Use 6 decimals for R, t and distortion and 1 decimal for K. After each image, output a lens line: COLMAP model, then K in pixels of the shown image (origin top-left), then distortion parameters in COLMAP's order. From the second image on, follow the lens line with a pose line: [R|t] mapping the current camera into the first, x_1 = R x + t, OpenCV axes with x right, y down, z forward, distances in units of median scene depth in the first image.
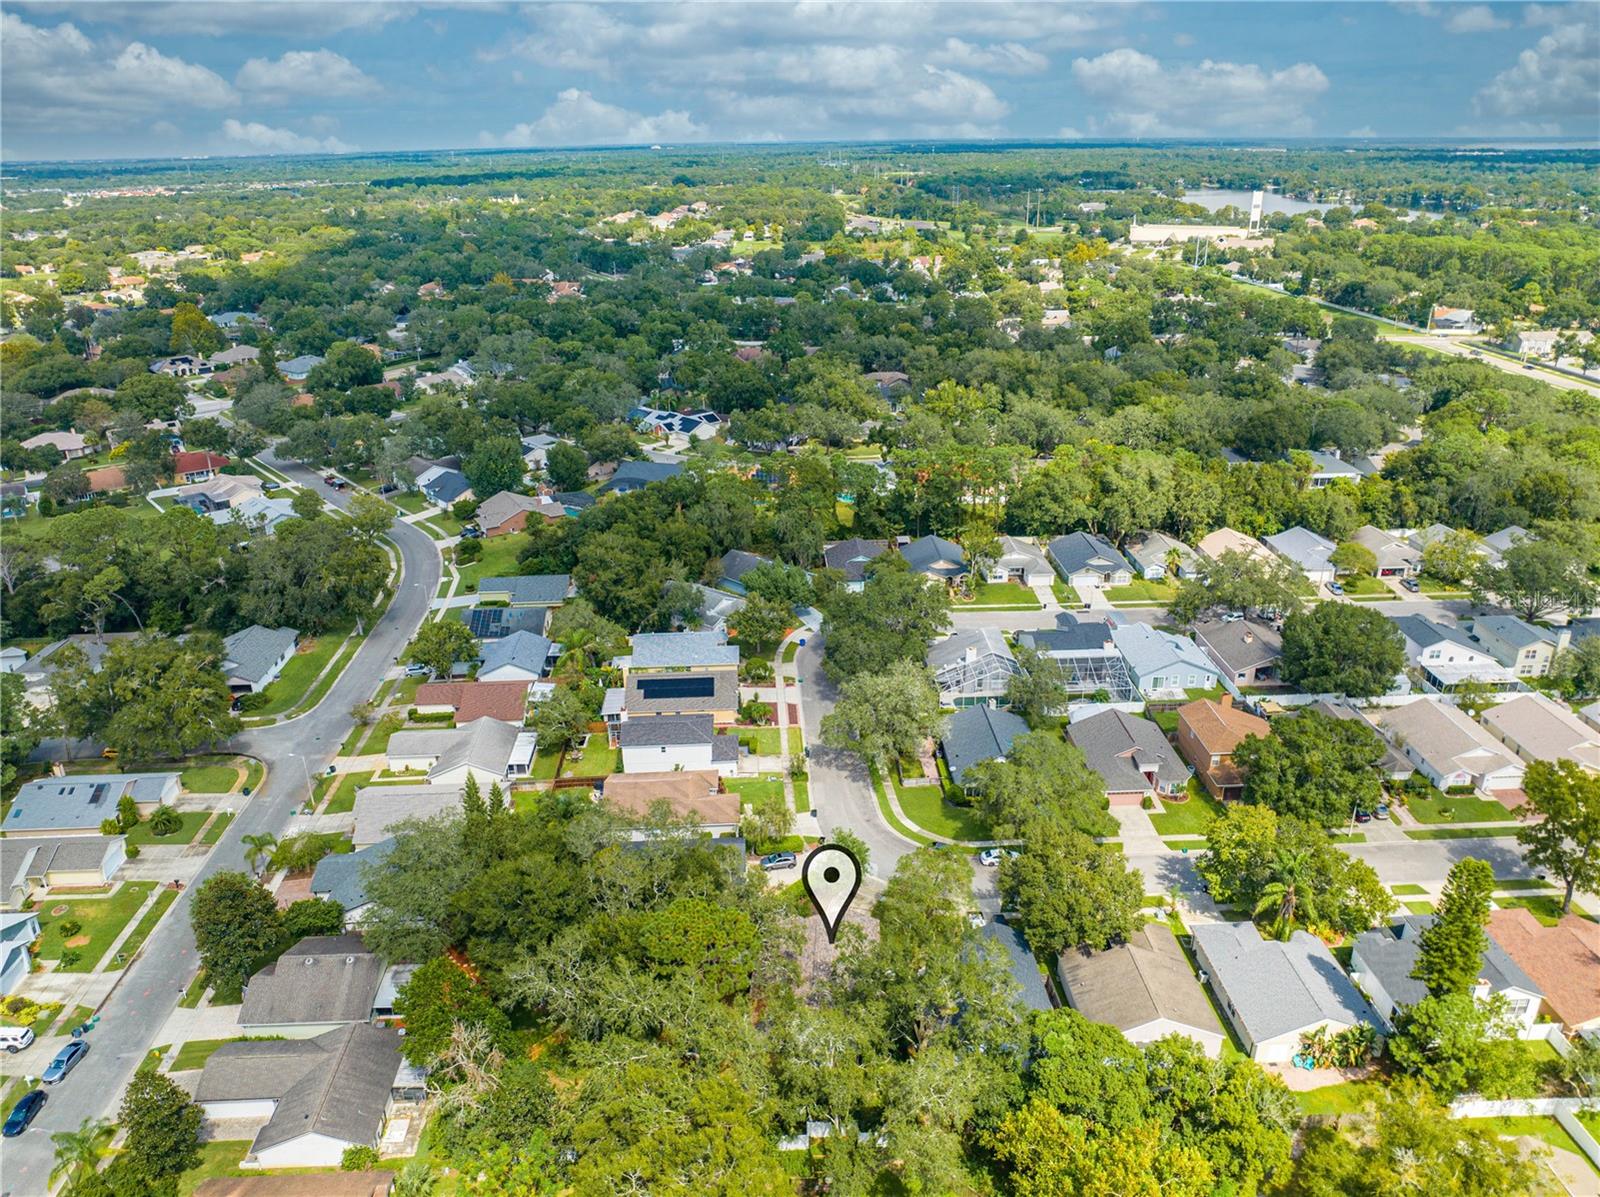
lens RADIAL K [[1127.9, 0, 800.0], [0, 1127.9, 598.5], [0, 0, 1]] dist [-0.039505, -0.001952]
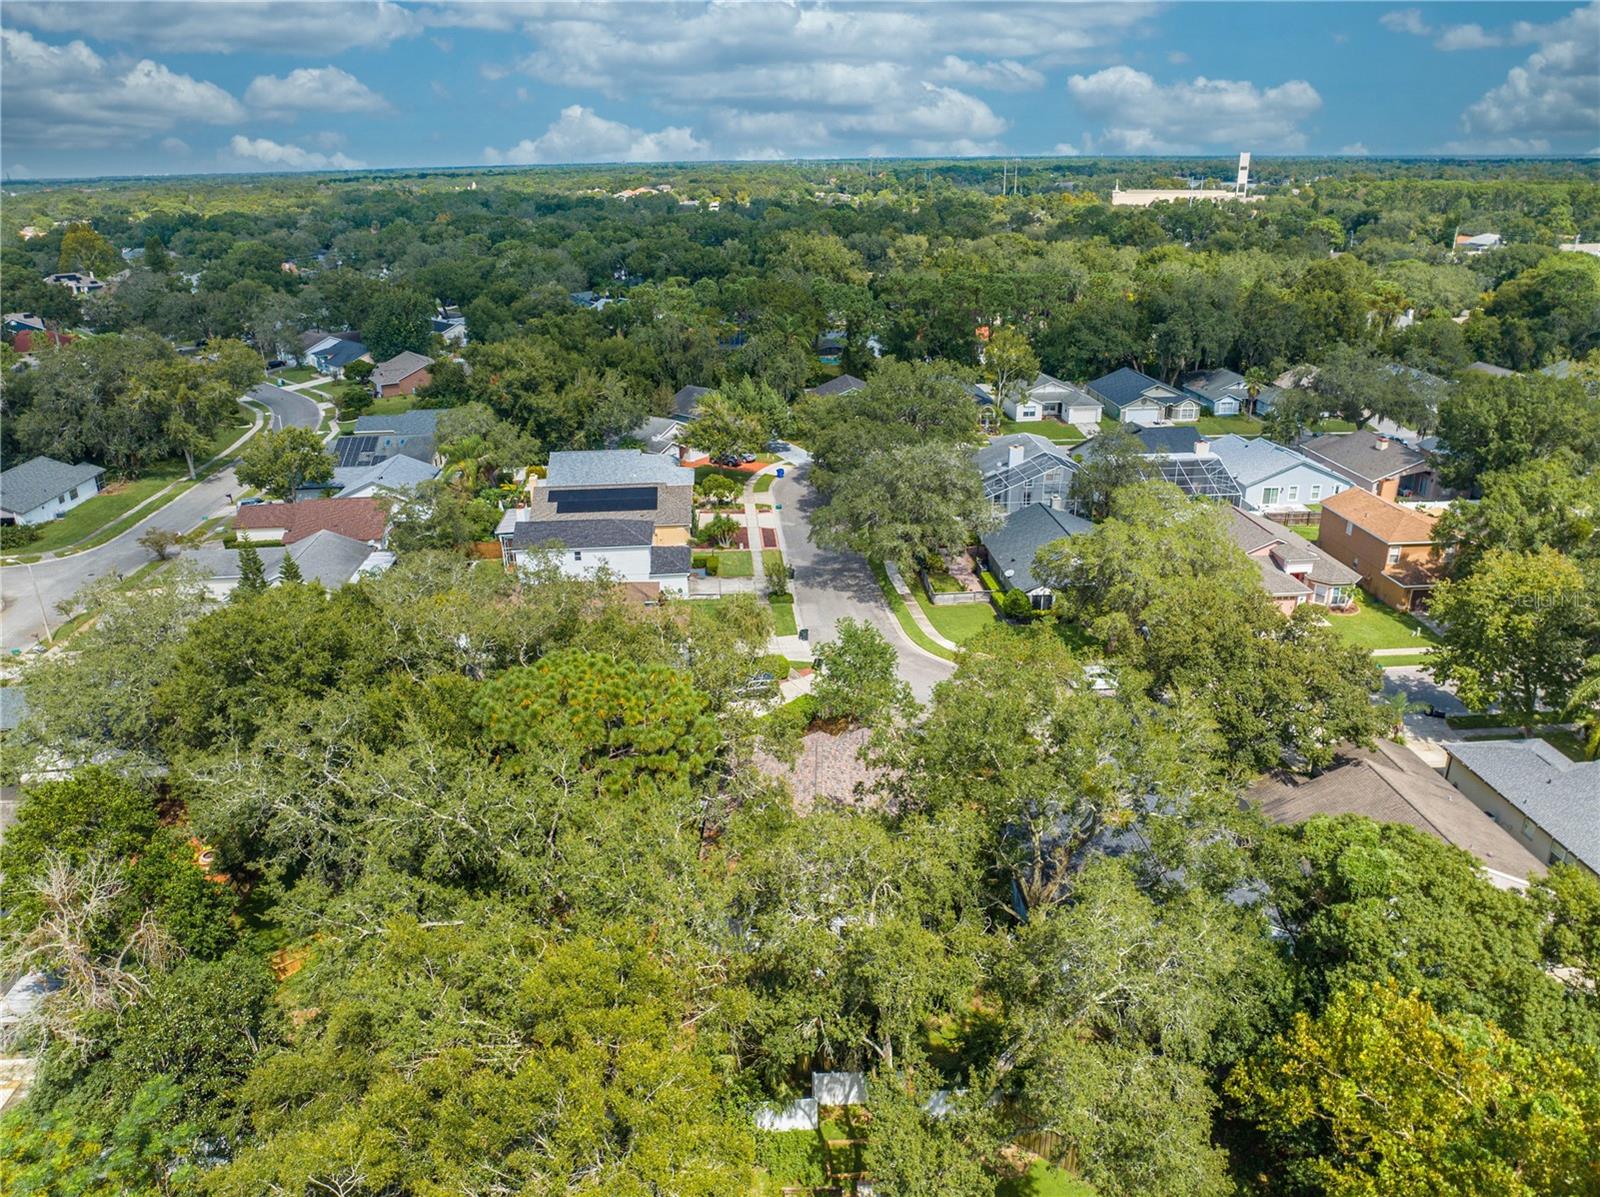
lens RADIAL K [[1128.1, 0, 800.0], [0, 1128.1, 598.5], [0, 0, 1]] dist [-0.051442, 0.019607]
pose [[0.999619, -0.012091, 0.024799, -0.005142], [0.012513, 0.999778, -0.016947, 0.154931], [-0.024588, 0.017251, 0.999549, 0.293048]]
